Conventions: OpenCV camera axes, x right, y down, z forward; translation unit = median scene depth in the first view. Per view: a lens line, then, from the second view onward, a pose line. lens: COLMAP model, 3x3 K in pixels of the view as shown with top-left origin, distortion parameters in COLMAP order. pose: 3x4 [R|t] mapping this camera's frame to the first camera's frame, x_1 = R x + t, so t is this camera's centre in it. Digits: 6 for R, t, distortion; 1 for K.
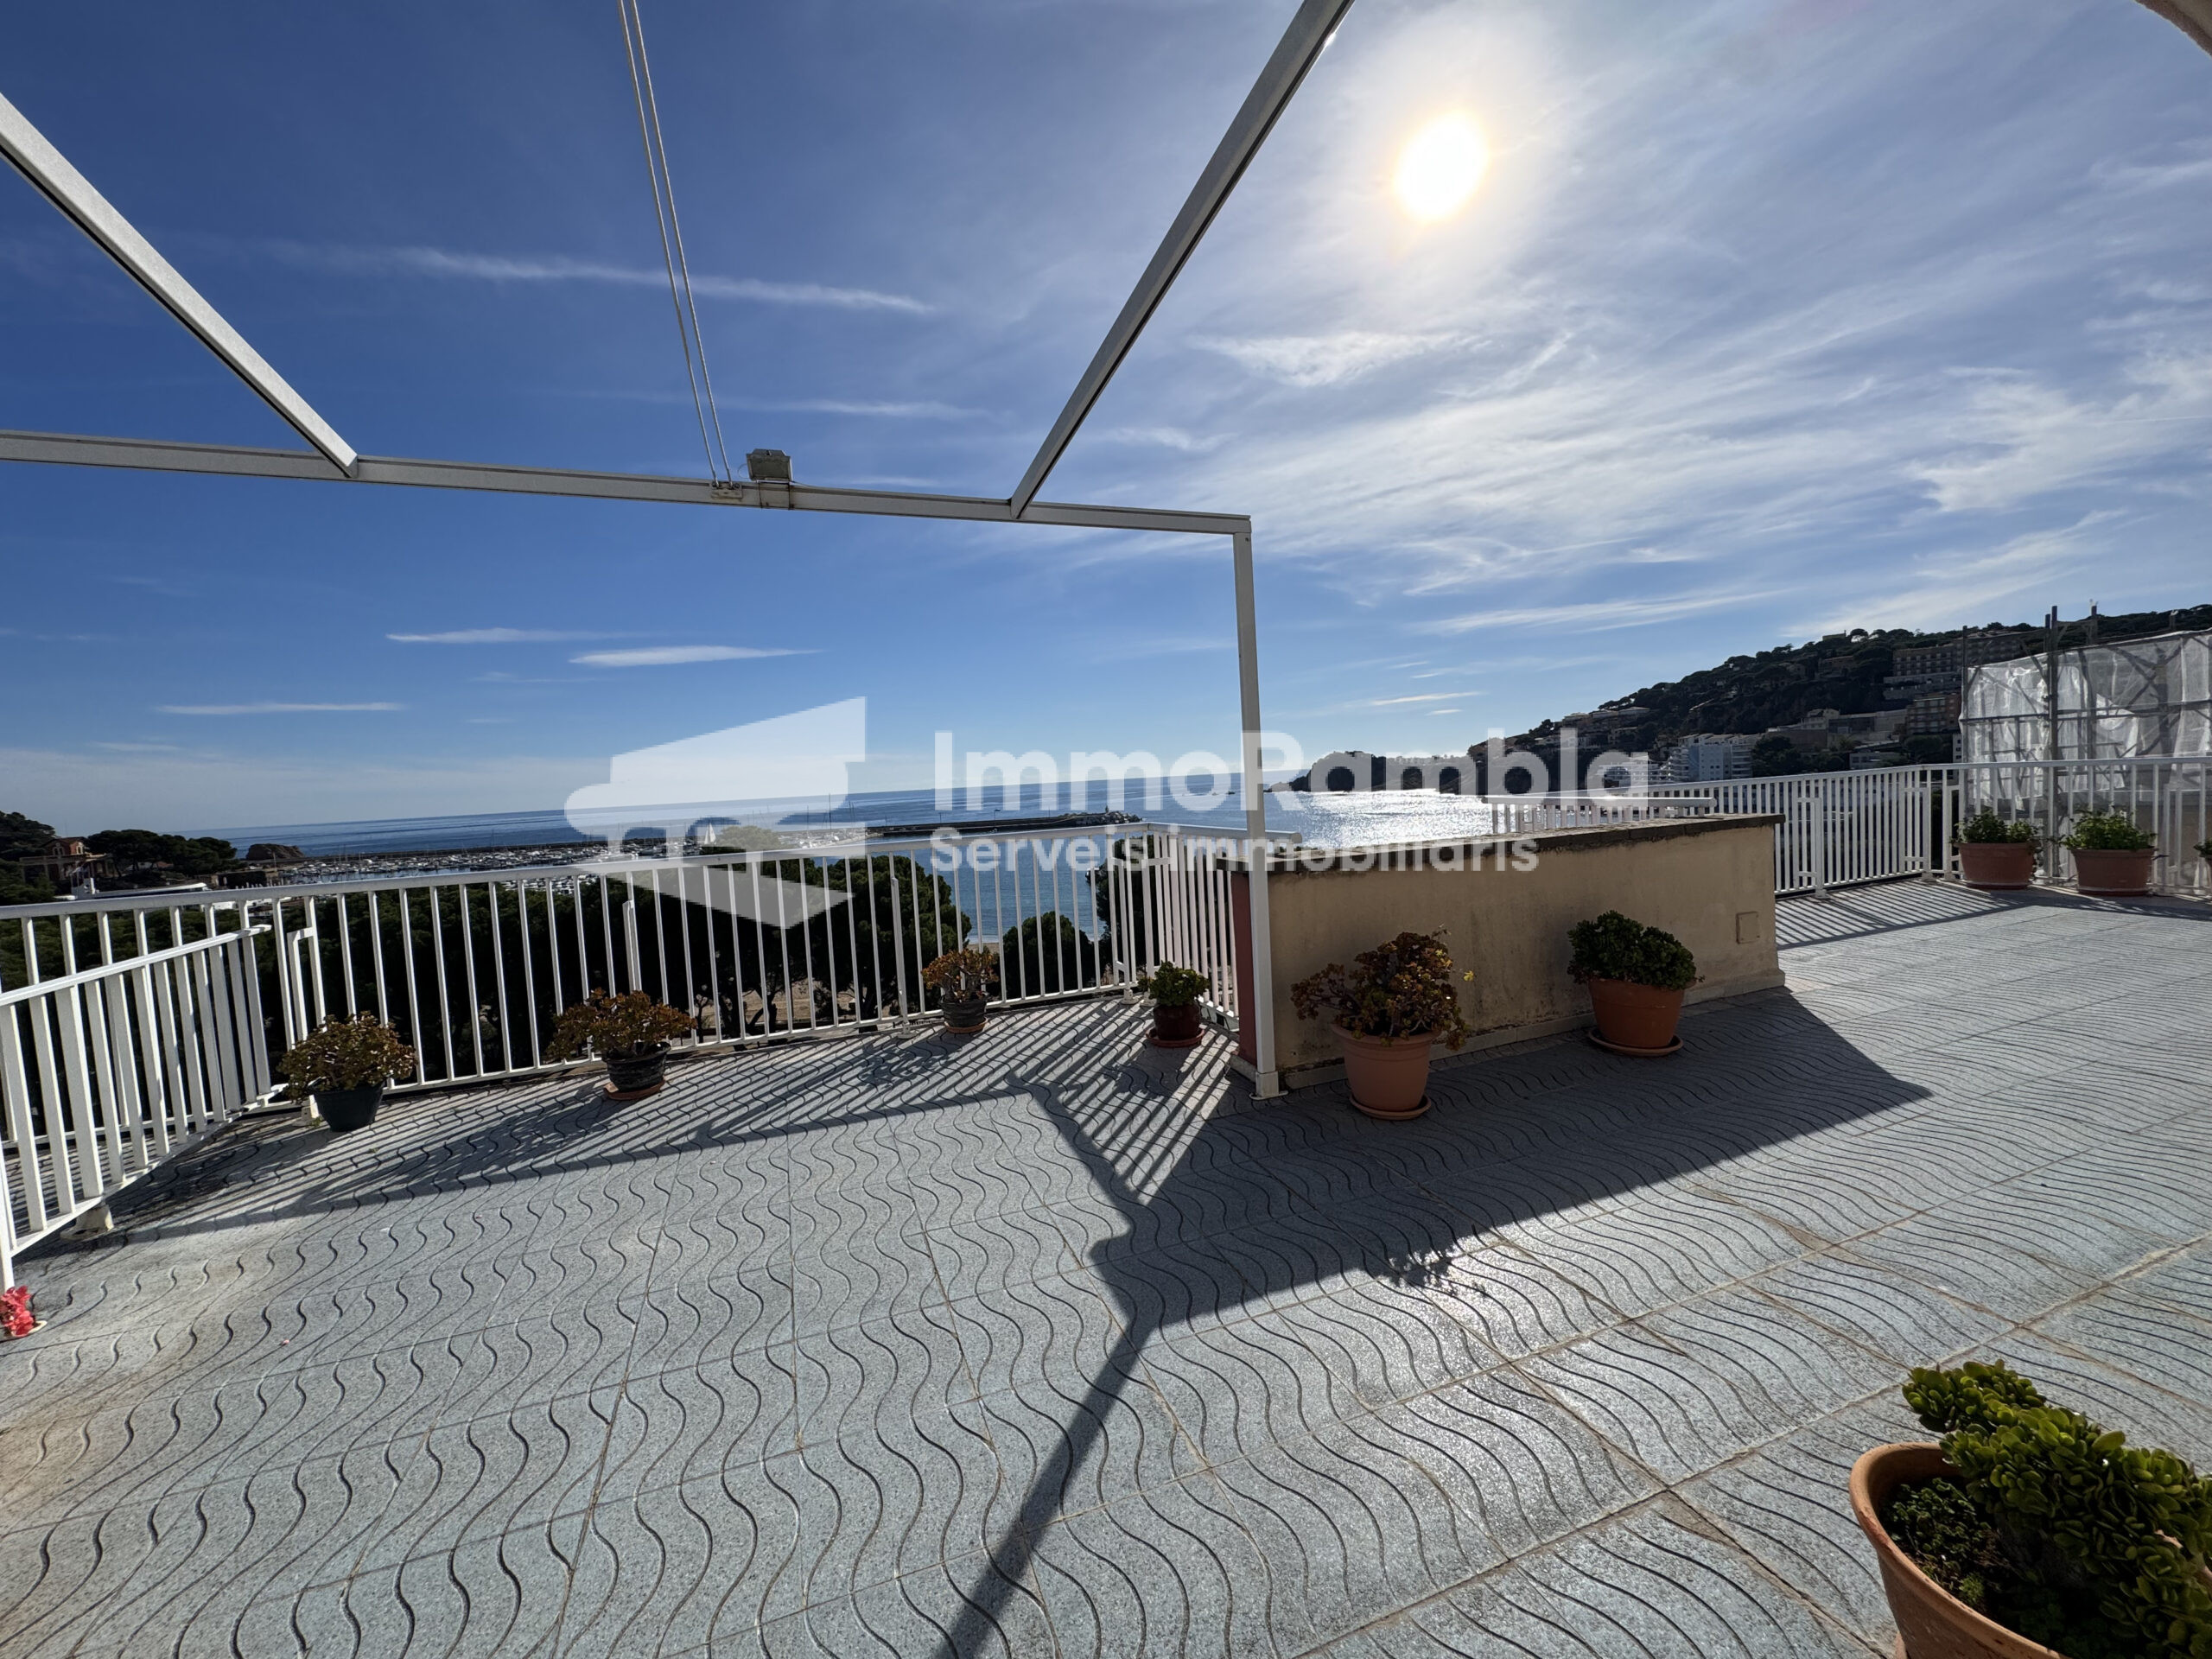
lens RADIAL K [[889.4, 0, 1111.3], [0, 889.4, 820.3], [0, 0, 1]] dist [0.004101, -0.001063]
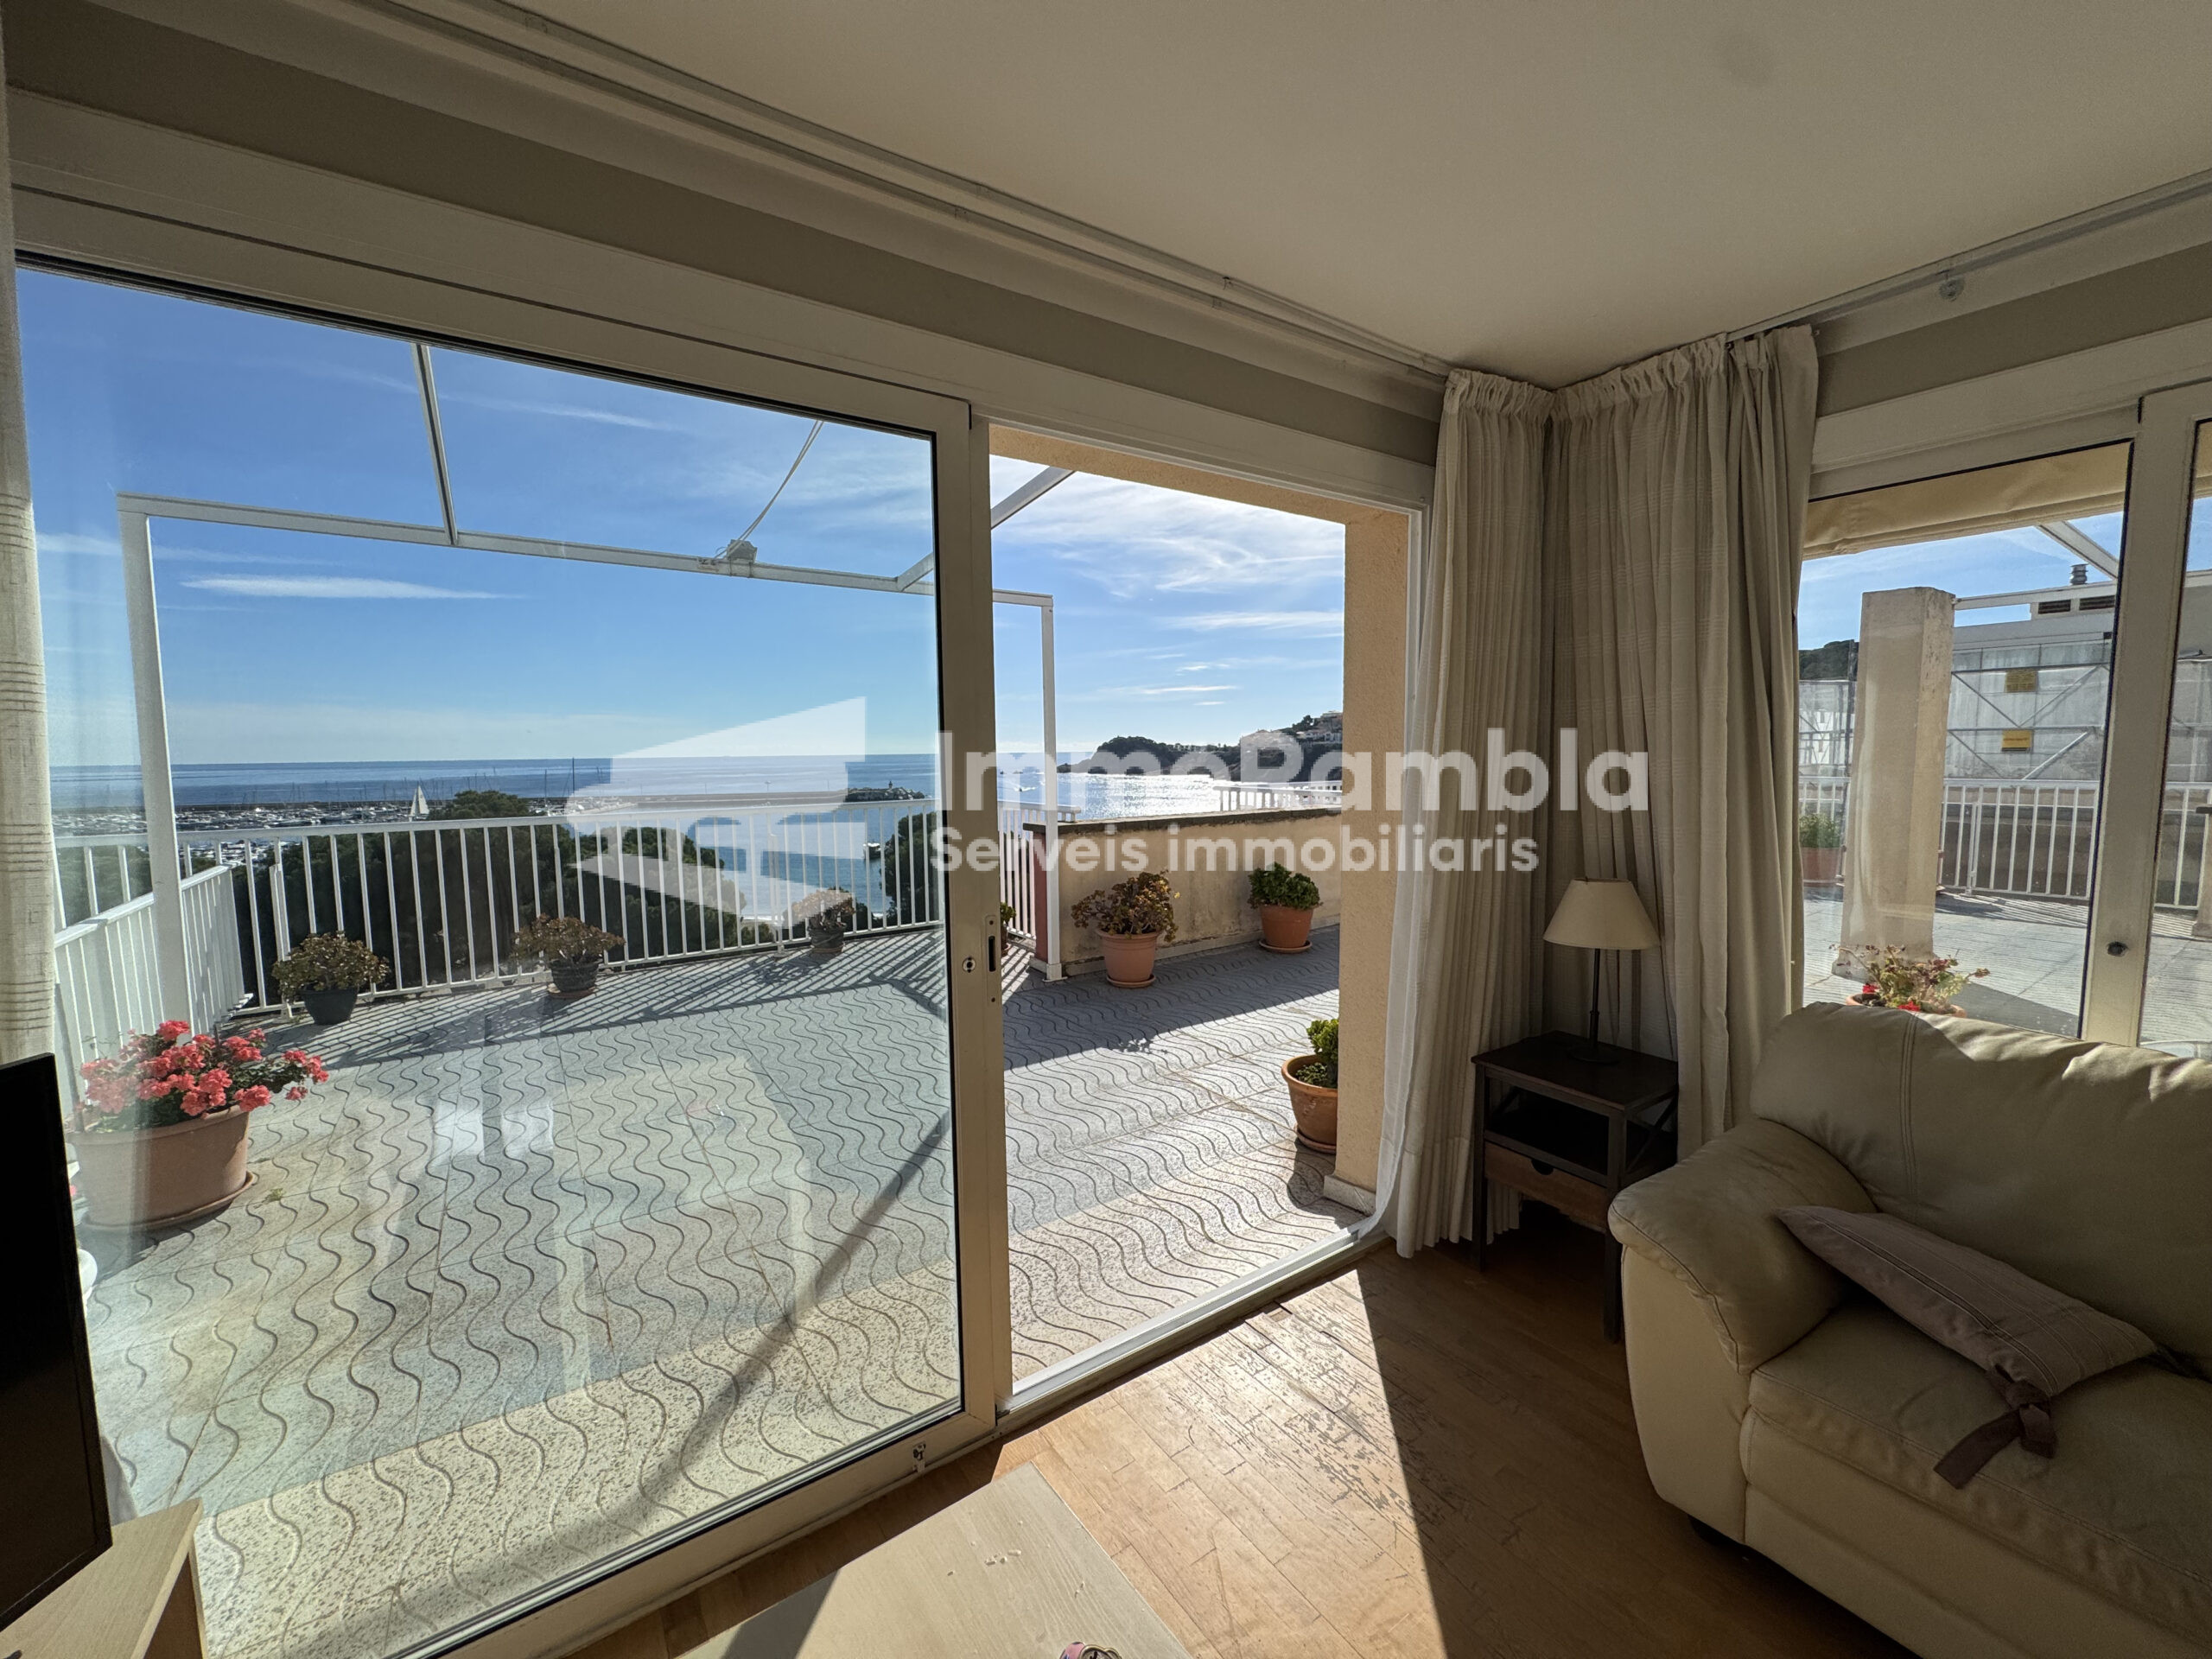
lens RADIAL K [[889.4, 0, 1096.4], [0, 889.4, 824.6], [0, 0, 1]] dist [0.004101, -0.001063]
pose [[0.974715, 0.021910, 0.222376, -0.096469], [-0.028209, 0.999285, 0.025189, 0.006226], [-0.221665, -0.030826, 0.974636, -0.482661]]
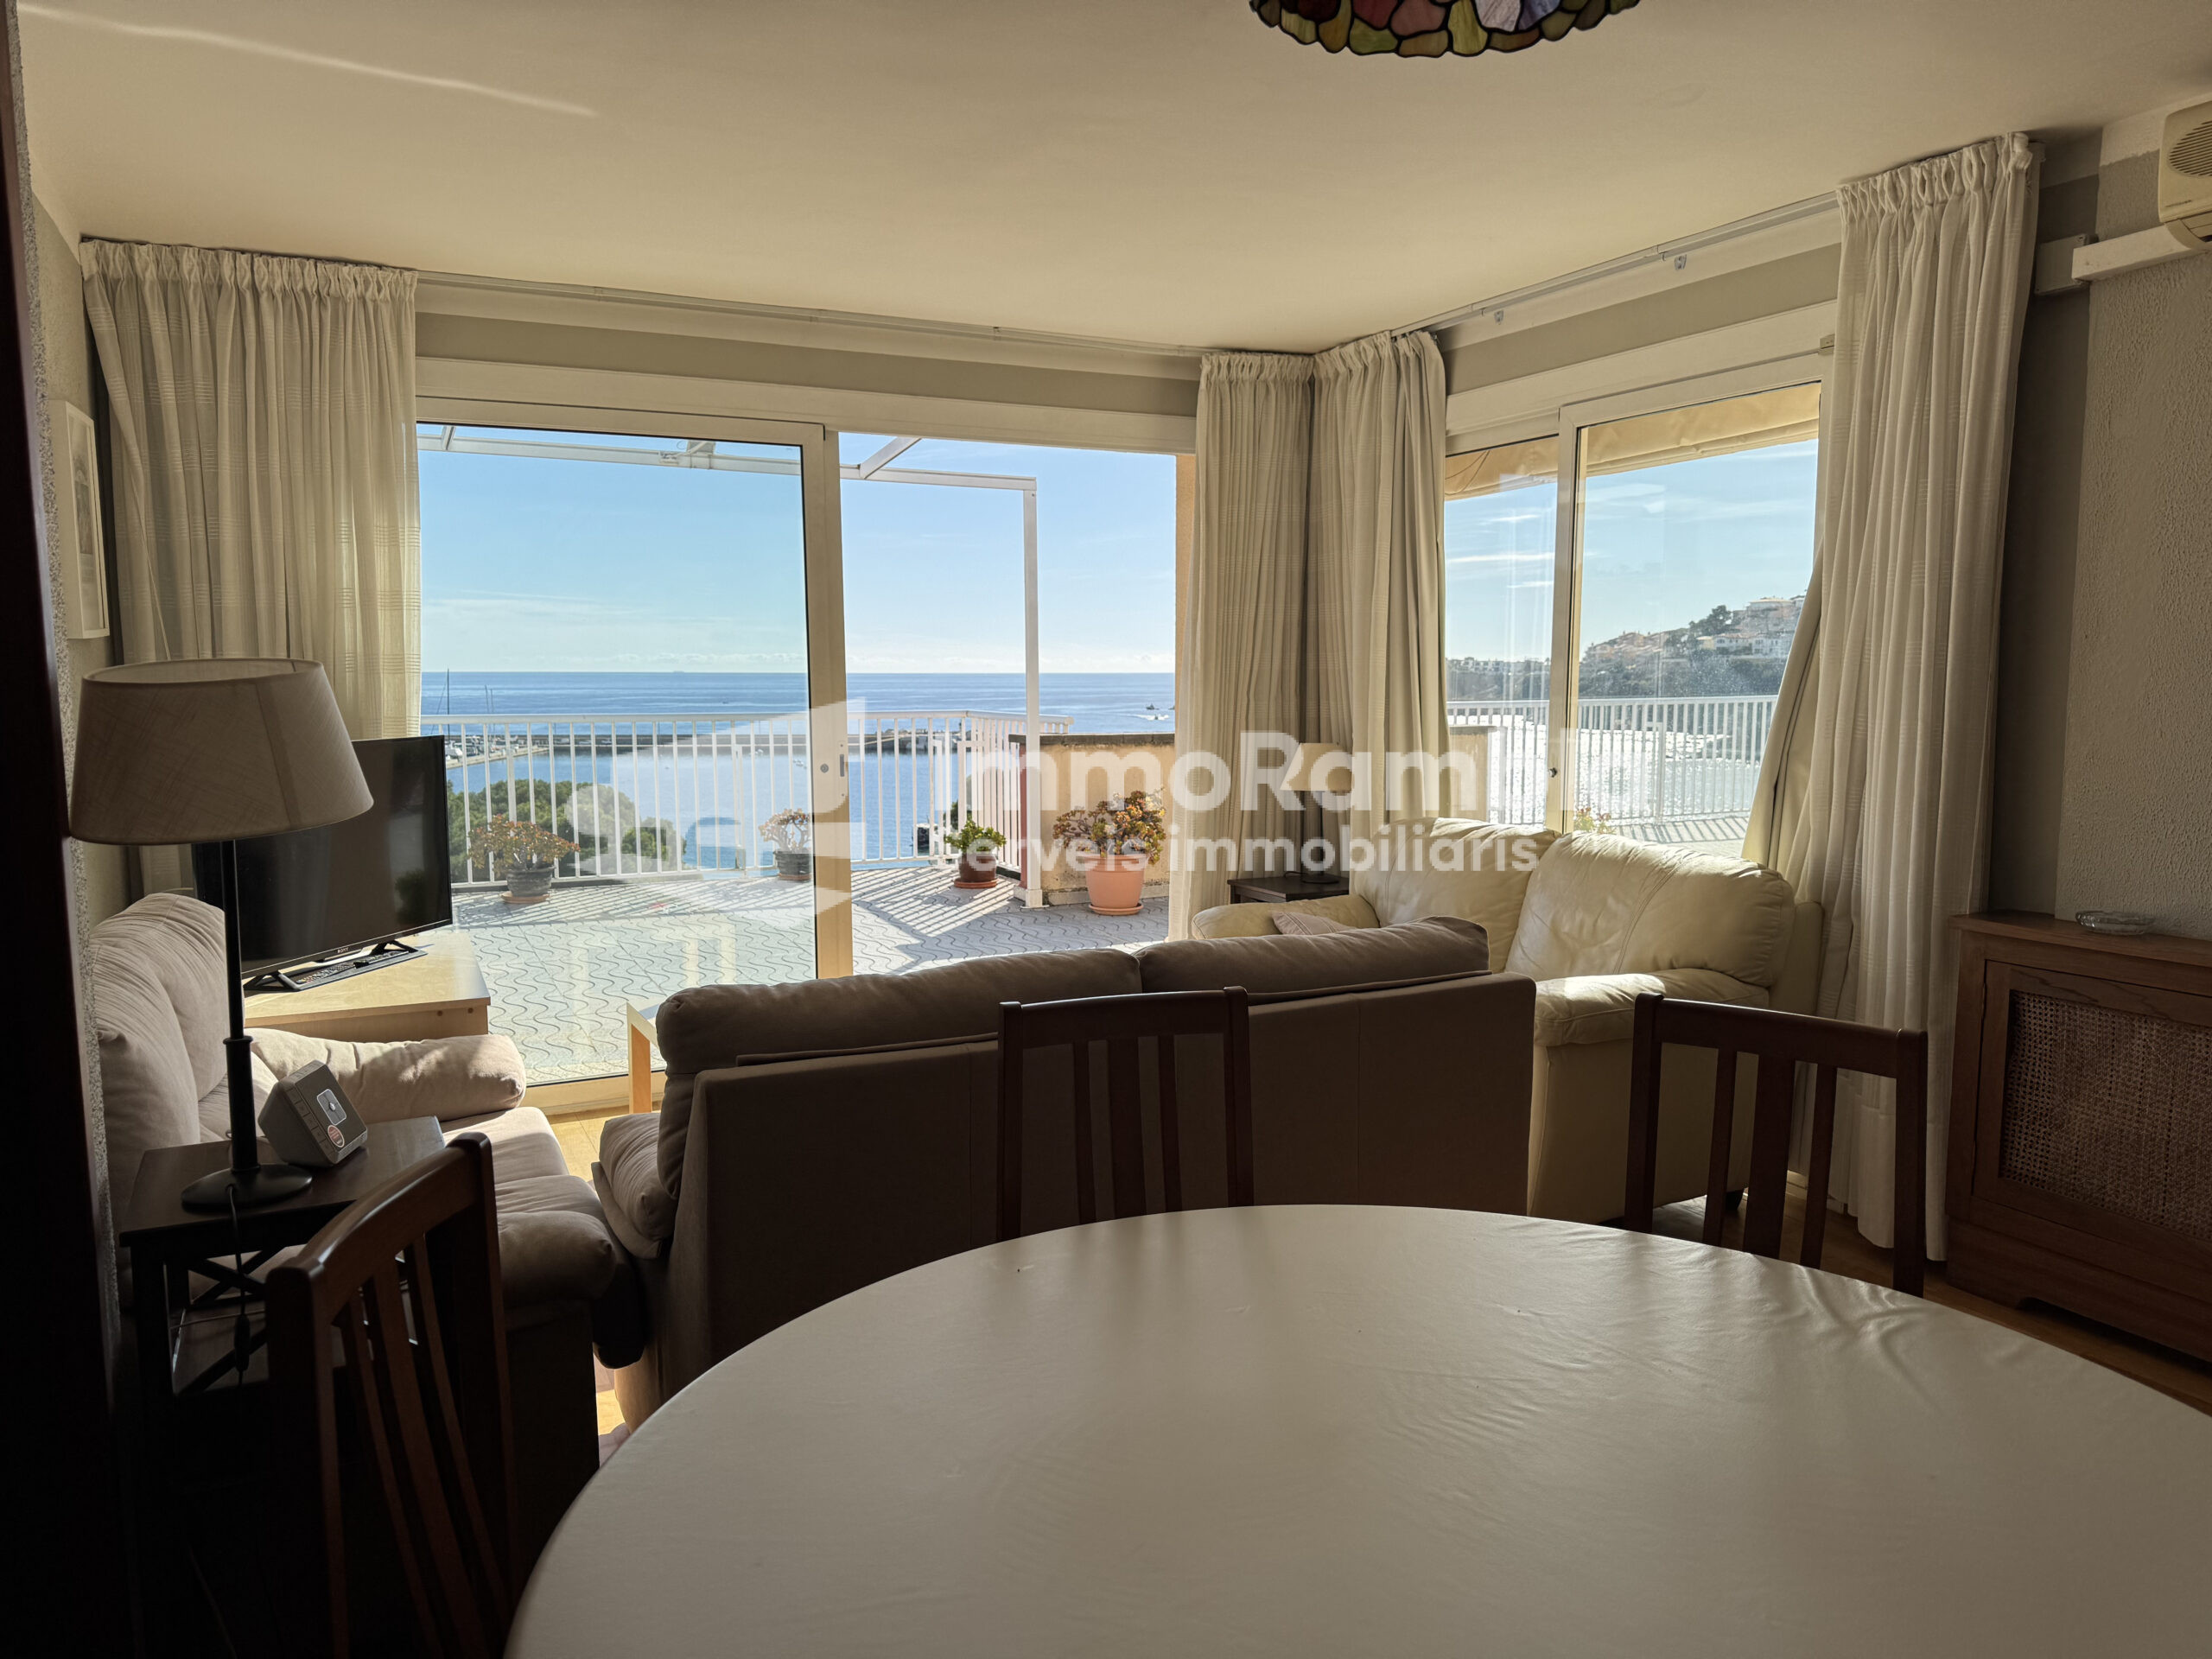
lens RADIAL K [[1566.0, 0, 1093.6], [0, 1566.0, 837.3], [0, 0, 1]] dist [0.067365, -0.074904]
pose [[0.995819, 0.040588, 0.081832, 0.067652], [-0.045120, 0.997503, 0.054325, 0.069502], [-0.079423, -0.057791, 0.995164, -1.371616]]
